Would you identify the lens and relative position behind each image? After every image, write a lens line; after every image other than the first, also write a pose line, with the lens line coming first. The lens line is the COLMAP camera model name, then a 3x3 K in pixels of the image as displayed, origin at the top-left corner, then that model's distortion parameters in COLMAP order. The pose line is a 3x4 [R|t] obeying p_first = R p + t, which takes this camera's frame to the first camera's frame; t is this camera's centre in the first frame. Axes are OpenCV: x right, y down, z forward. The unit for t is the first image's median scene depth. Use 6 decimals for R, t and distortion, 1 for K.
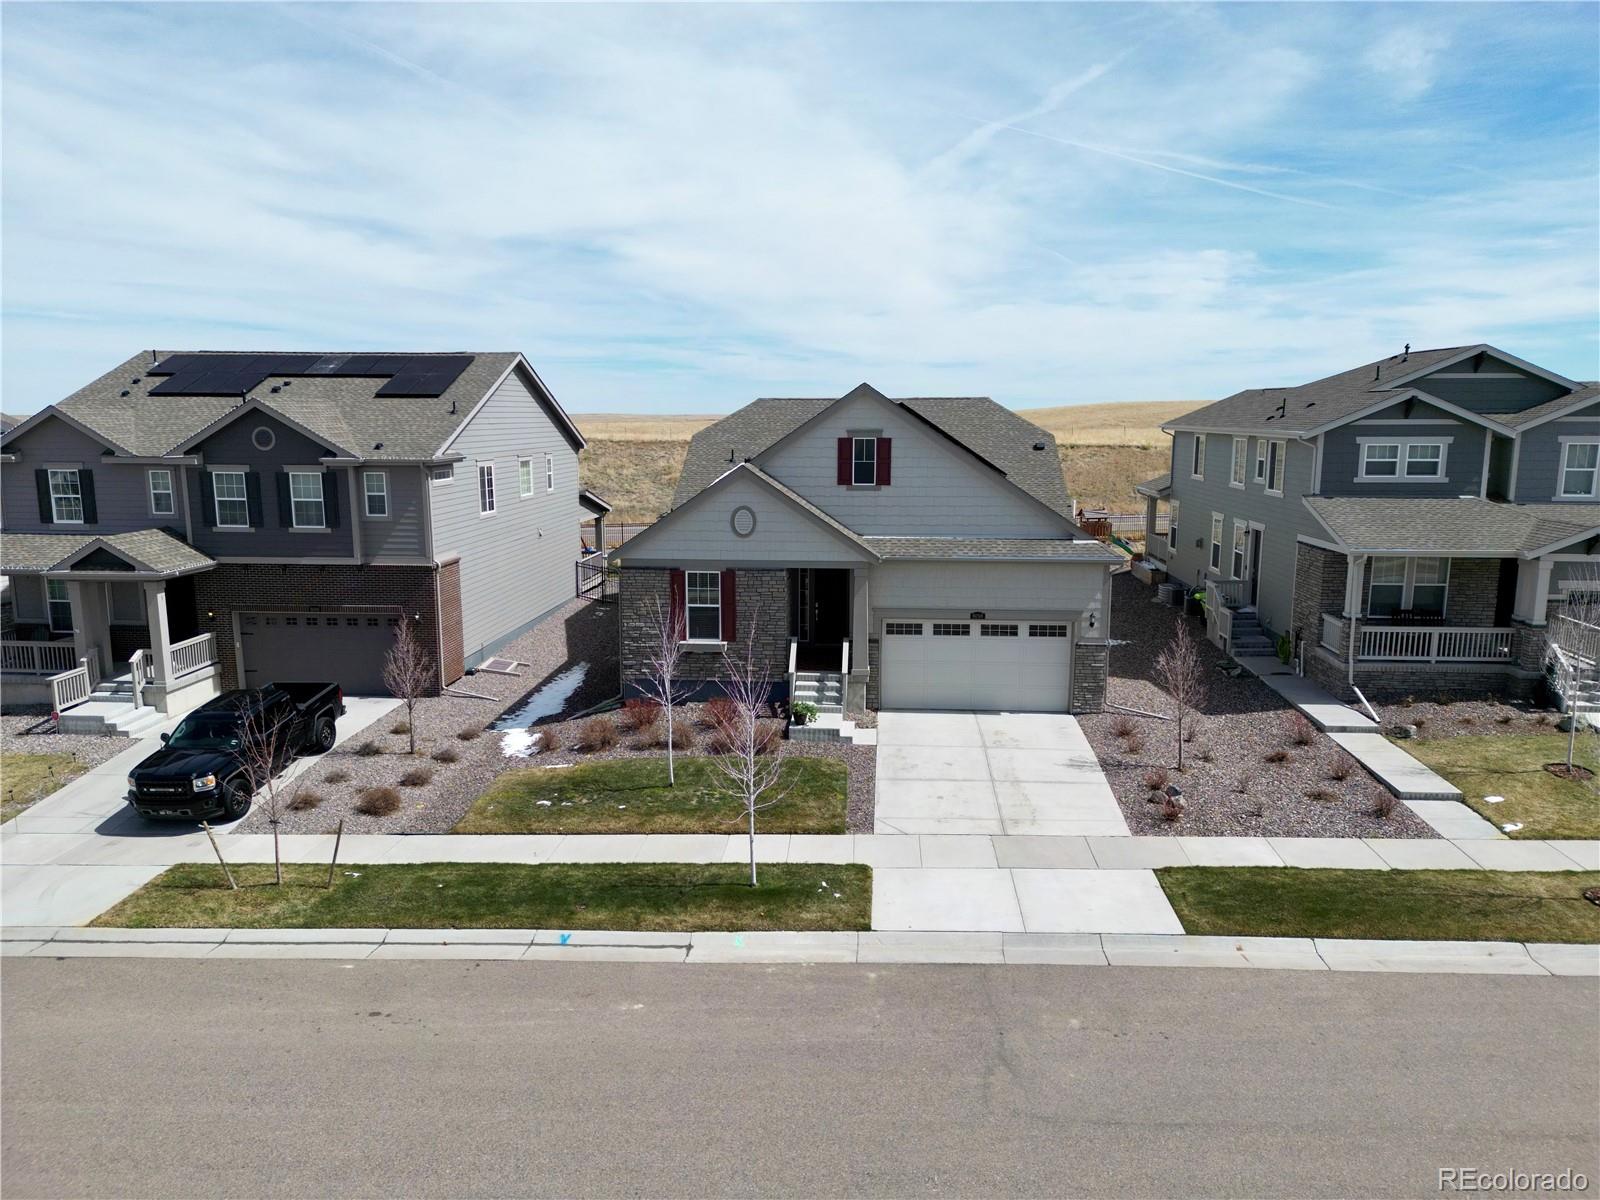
lens RADIAL K [[1118.5, 0, 813.6], [0, 1118.5, 594.7], [0, 0, 1]] dist [0.090779, -0.074062]
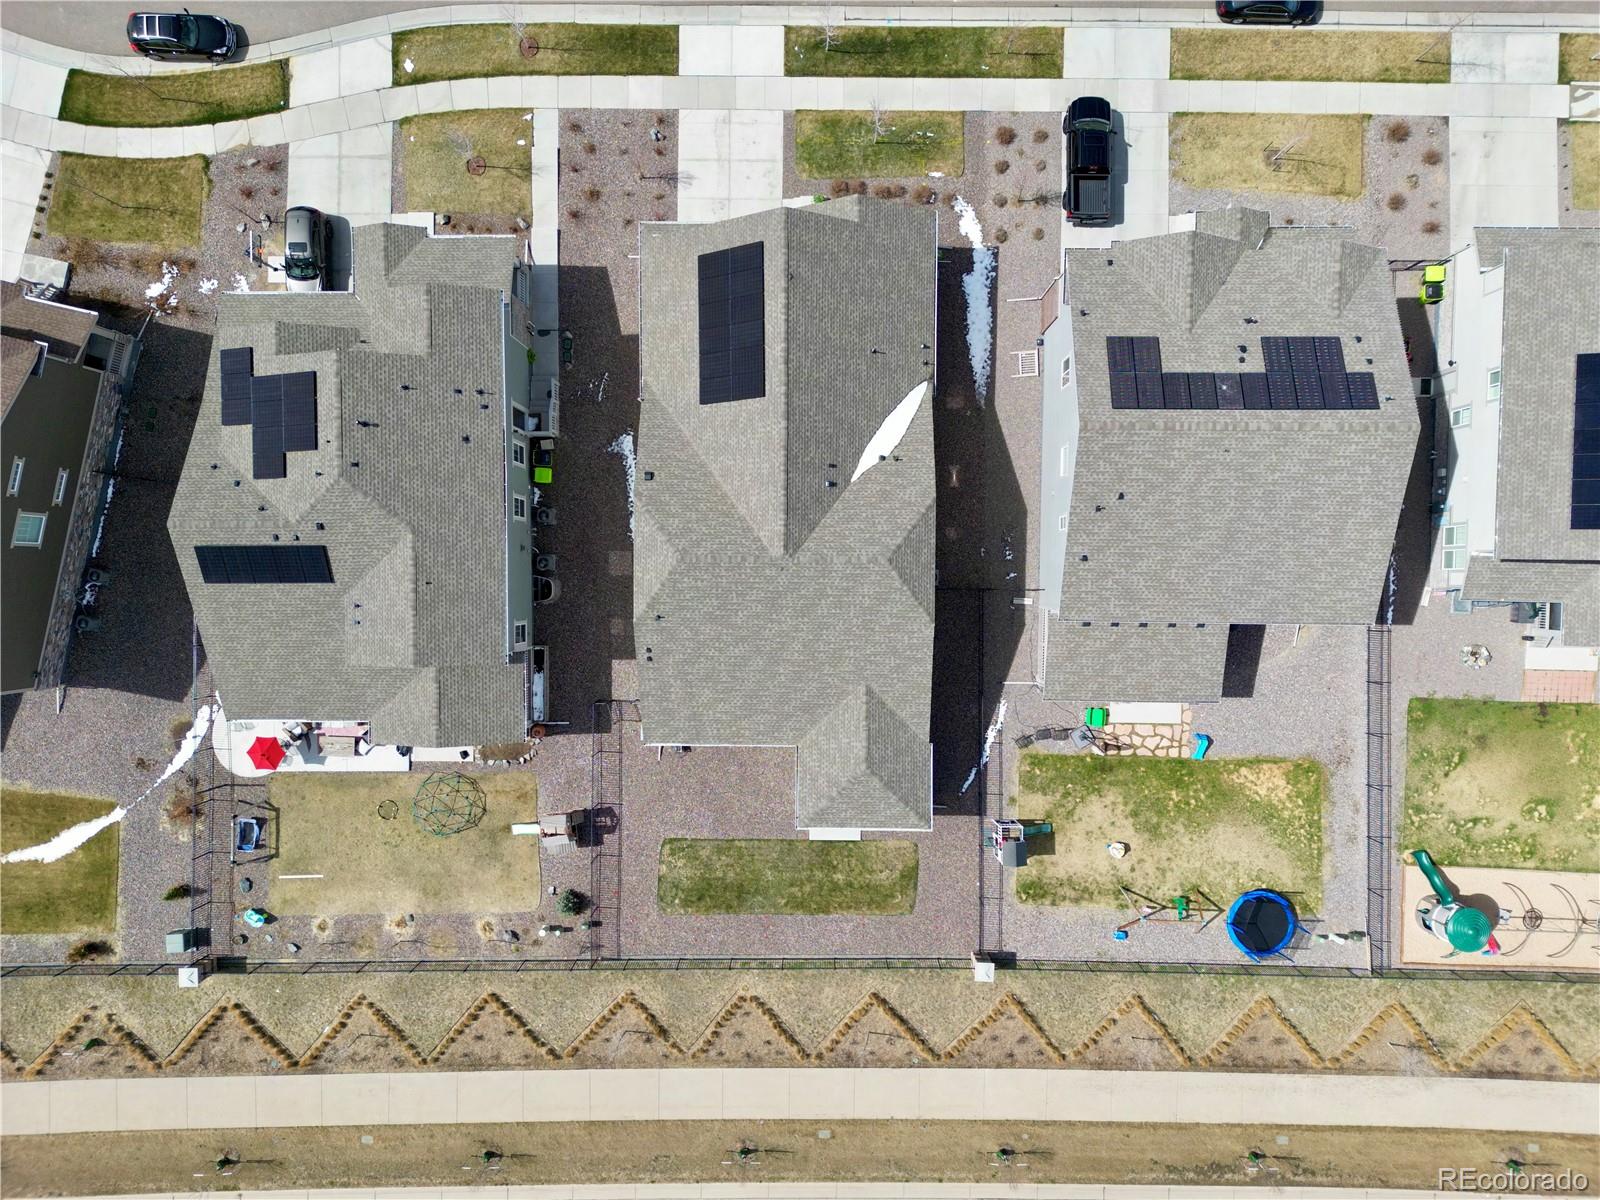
lens RADIAL K [[1118.5, 0, 813.6], [0, 1118.5, 594.7], [0, 0, 1]] dist [0.090779, -0.074062]
pose [[-0.997956, 0.063431, 0.007781, 0.039126], [-0.003659, -0.178260, 0.983977, -2.497214], [0.063802, 0.981937, 0.178128, 1.677221]]
